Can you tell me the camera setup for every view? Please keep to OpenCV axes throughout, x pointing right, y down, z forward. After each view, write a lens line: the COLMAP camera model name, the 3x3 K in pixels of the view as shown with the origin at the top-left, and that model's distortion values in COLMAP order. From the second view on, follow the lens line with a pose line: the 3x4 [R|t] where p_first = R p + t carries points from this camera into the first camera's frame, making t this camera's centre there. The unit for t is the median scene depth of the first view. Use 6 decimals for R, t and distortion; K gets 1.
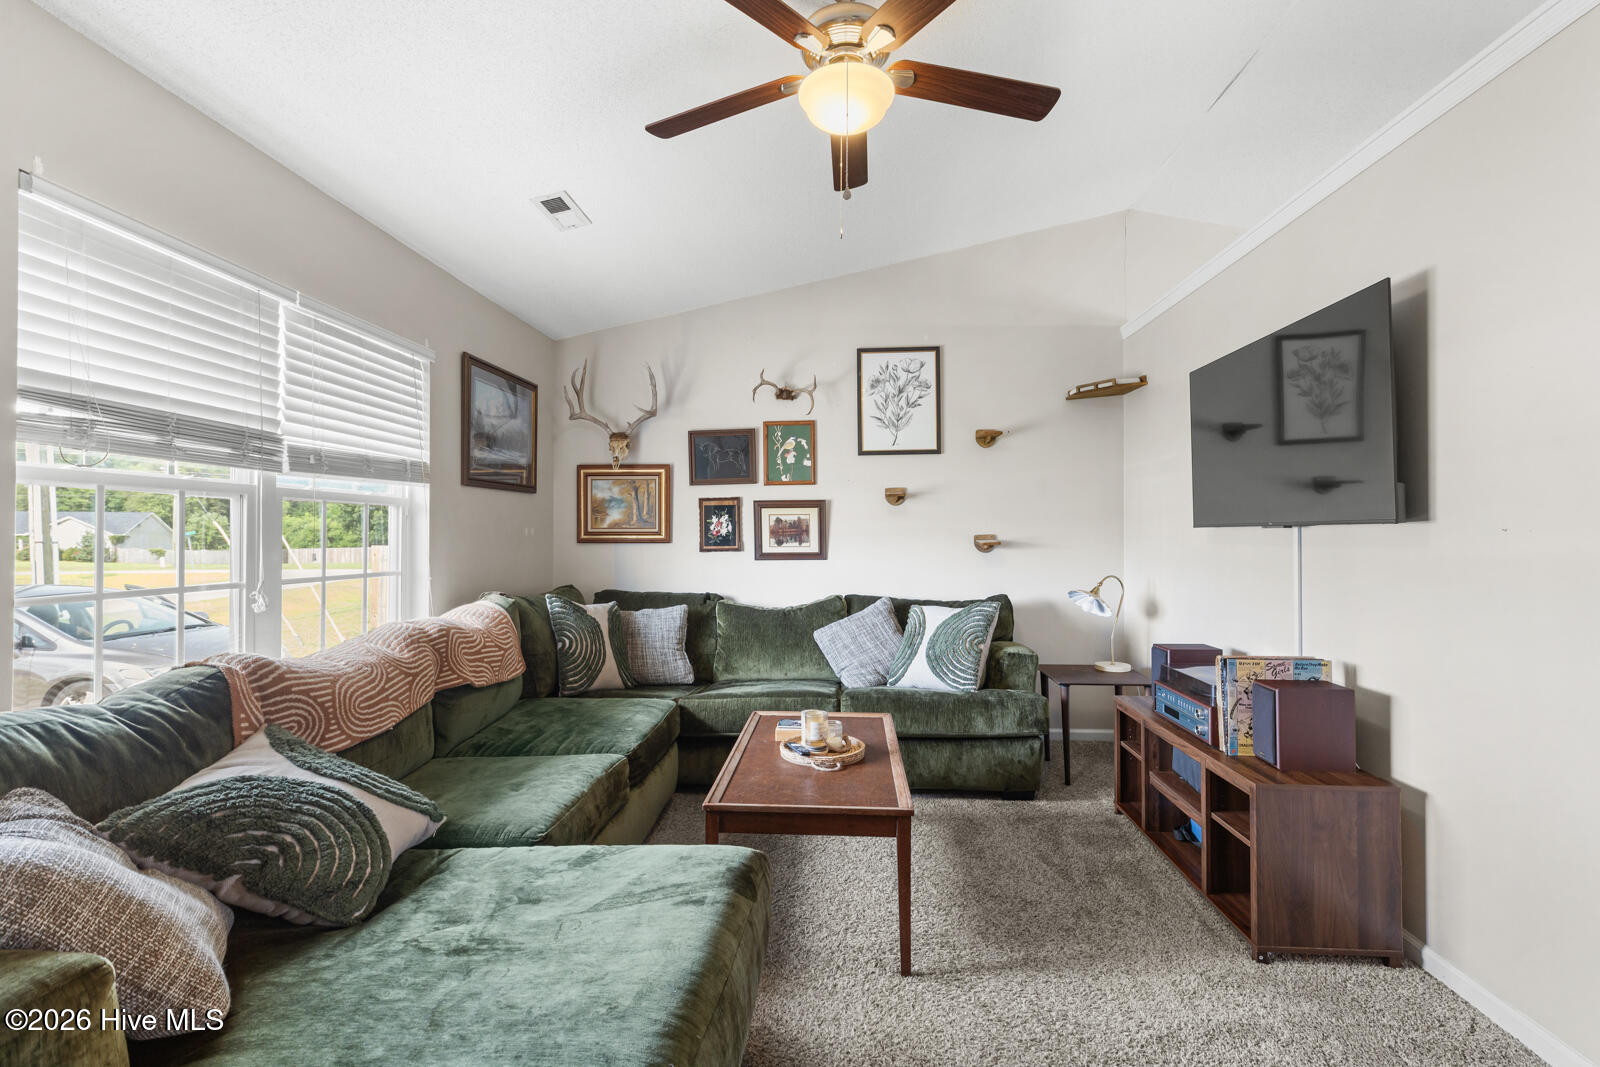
lens RADIAL K [[731.7, 0, 803.1], [0, 731.7, 529.6], [0, 0, 1]] dist [0.005402, -0.001044]
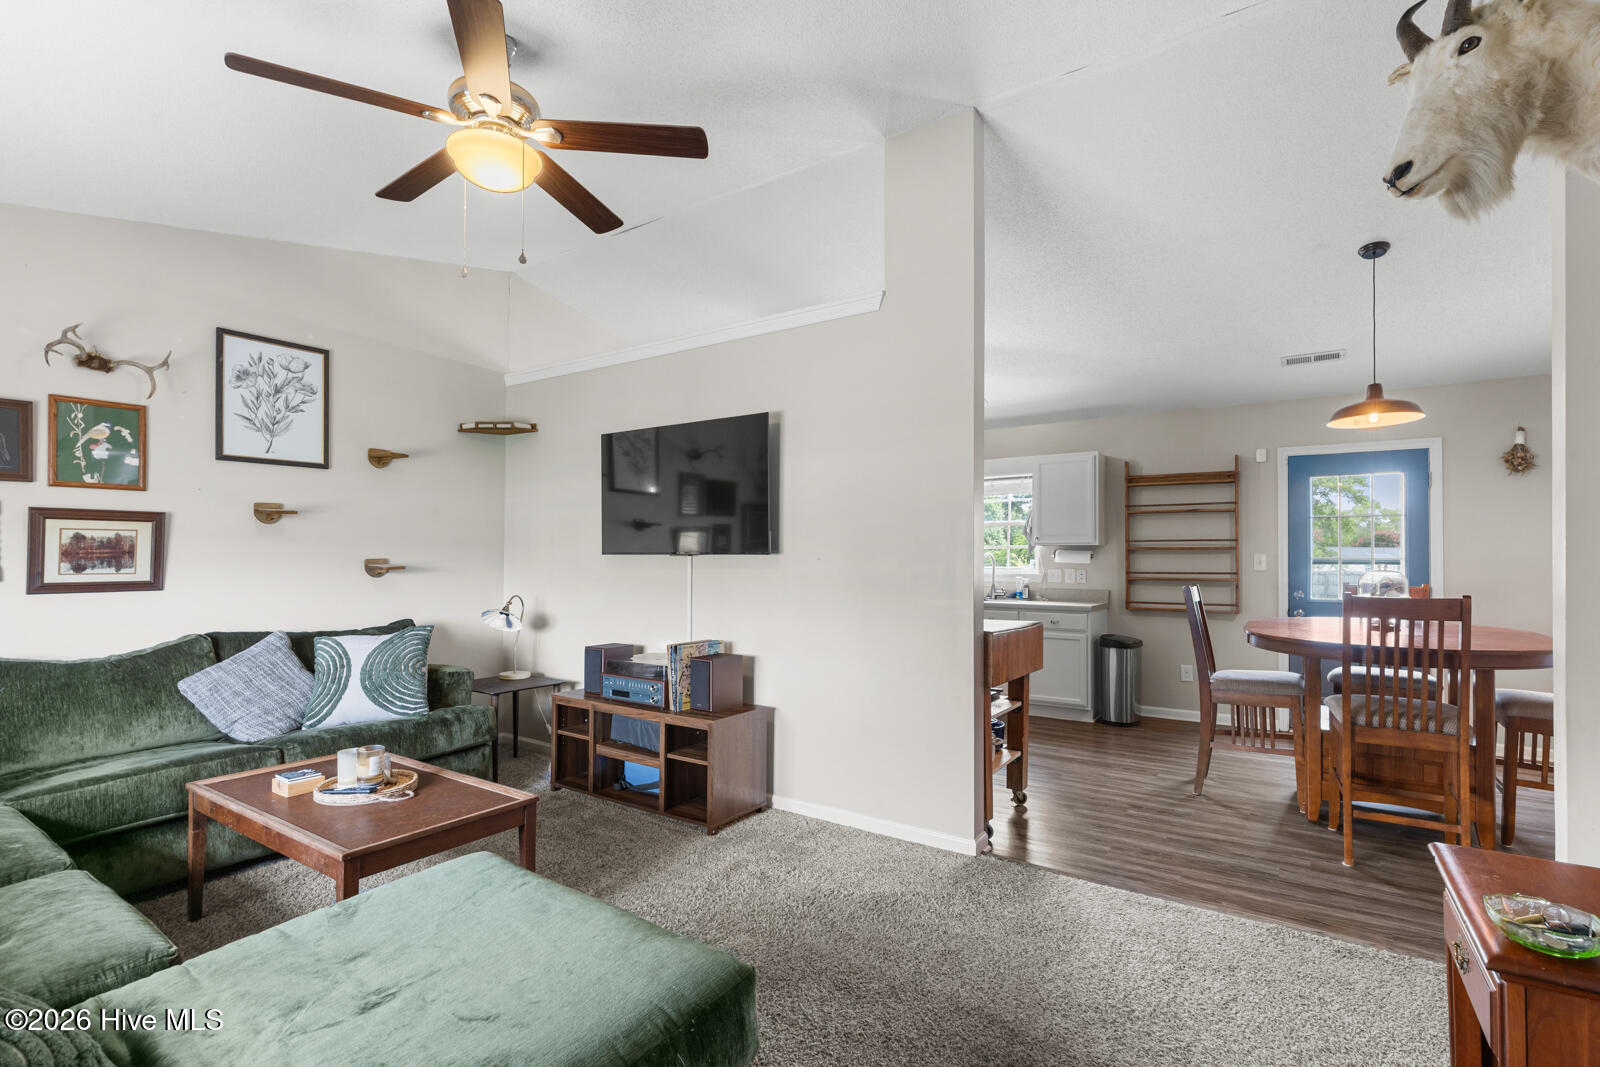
lens RADIAL K [[731.7, 0, 830.7], [0, 731.7, 558.0], [0, 0, 1]] dist [0.005402, -0.001044]
pose [[0.492139, 0.006068, 0.870495, -0.316897], [-0.011936, 0.999929, -0.000222, -0.000822], [-0.870435, -0.010281, 0.492177, 0.011389]]
